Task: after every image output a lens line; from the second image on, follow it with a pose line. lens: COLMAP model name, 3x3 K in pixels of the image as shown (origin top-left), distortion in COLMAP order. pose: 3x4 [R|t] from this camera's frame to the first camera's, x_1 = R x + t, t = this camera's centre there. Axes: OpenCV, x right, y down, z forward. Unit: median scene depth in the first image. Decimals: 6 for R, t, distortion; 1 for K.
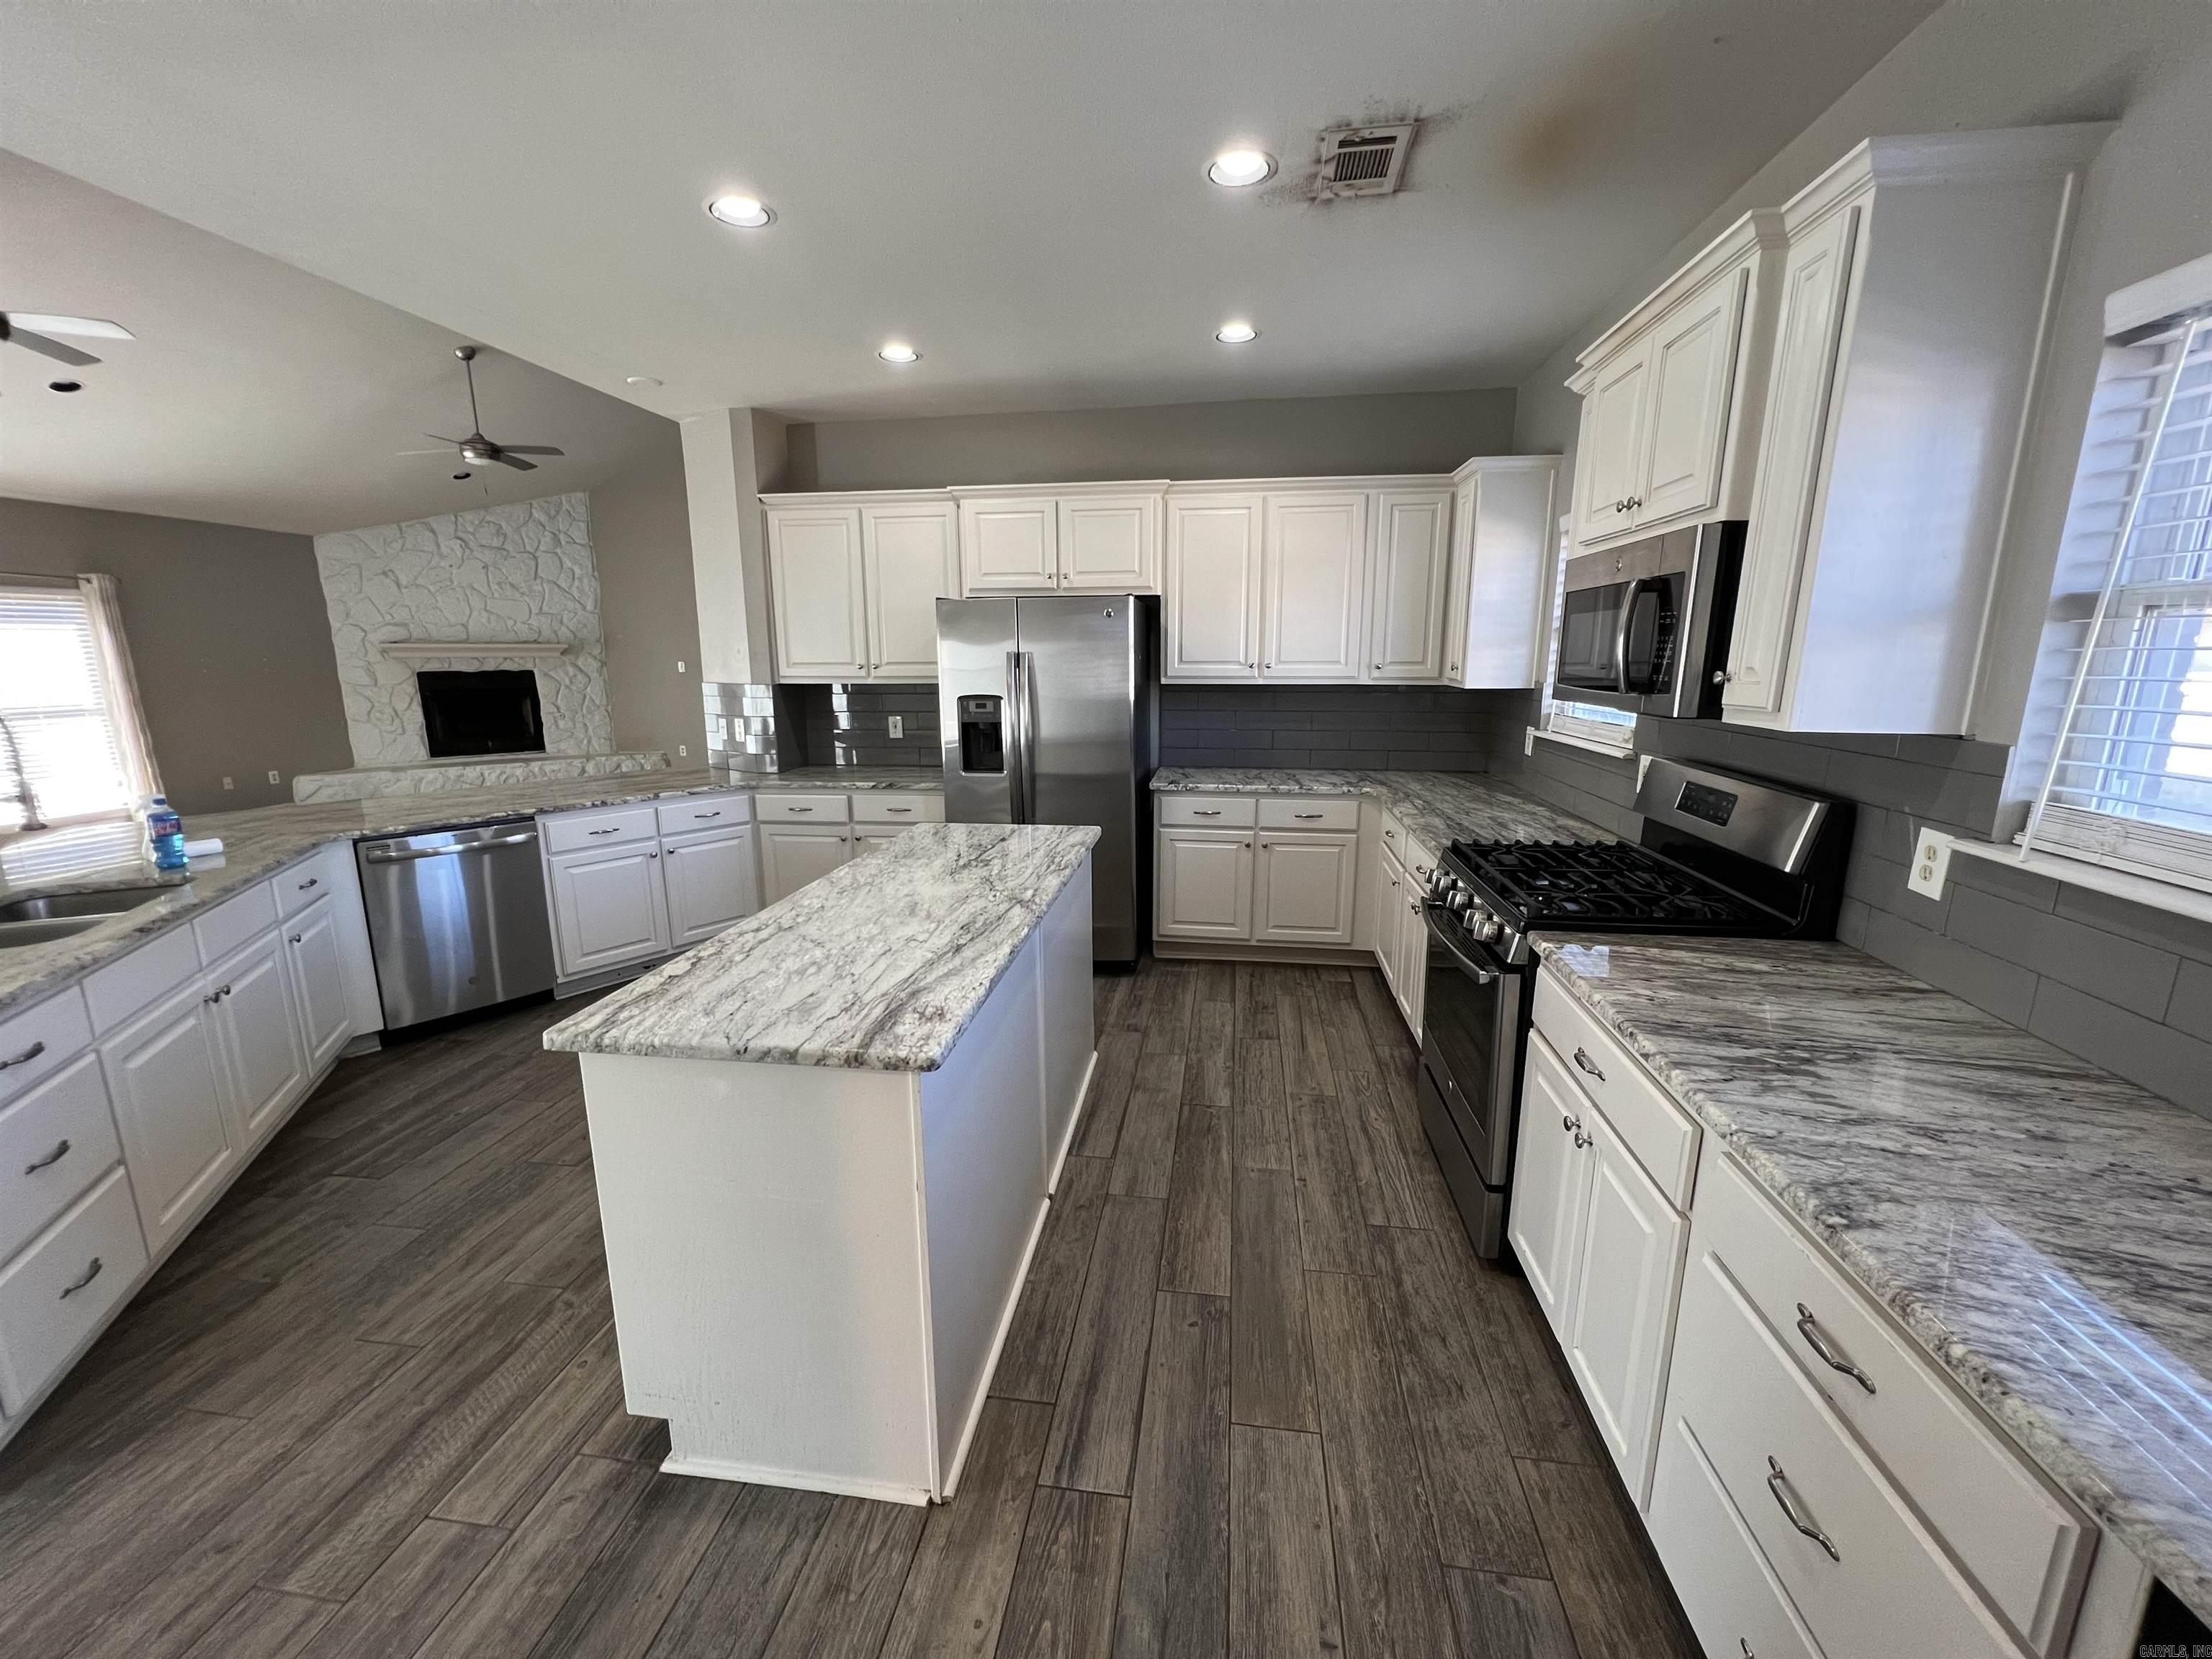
lens RADIAL K [[877.4, 0, 1105.3], [0, 877.4, 831.5], [0, 0, 1]] dist [0.002600, 0.000230]
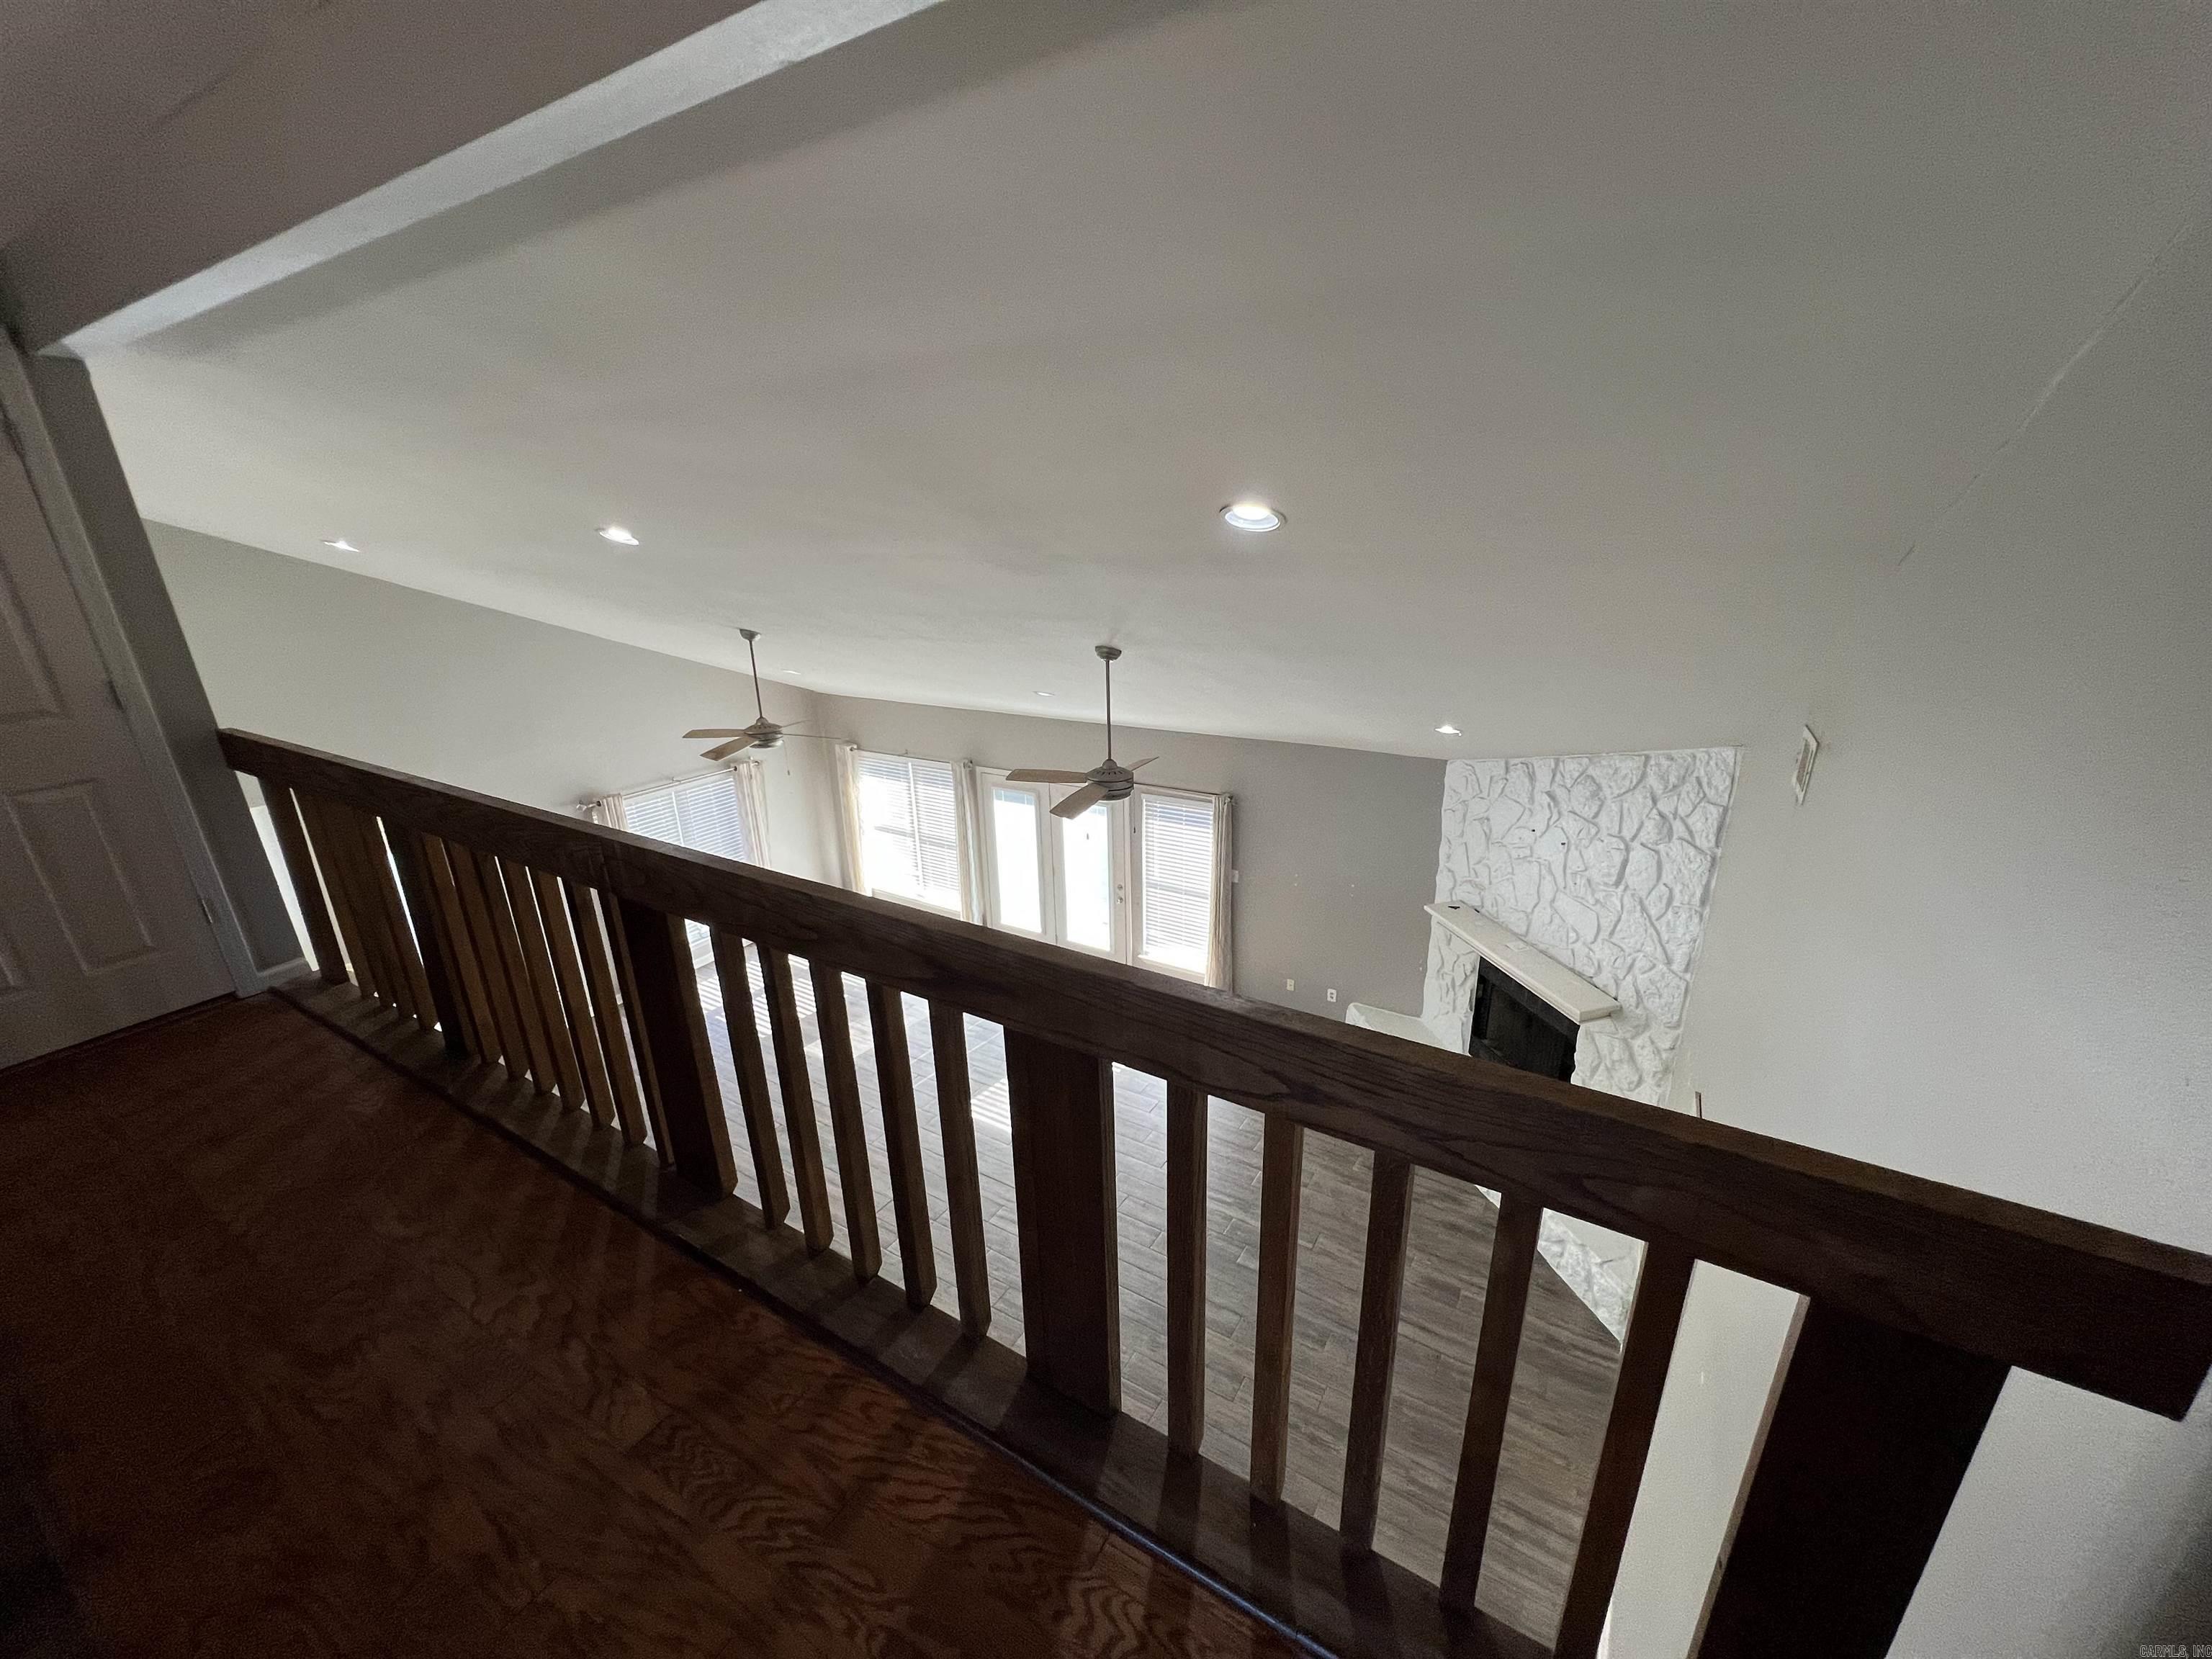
lens RADIAL K [[877.4, 0, 1109.0], [0, 877.4, 831.7], [0, 0, 1]] dist [0.002600, 0.000230]
pose [[-0.392495, 0.306338, -0.867240, -0.075845], [-0.166121, 0.903786, 0.394430, -0.488825], [0.904628, 0.298879, -0.303842, 0.896563]]
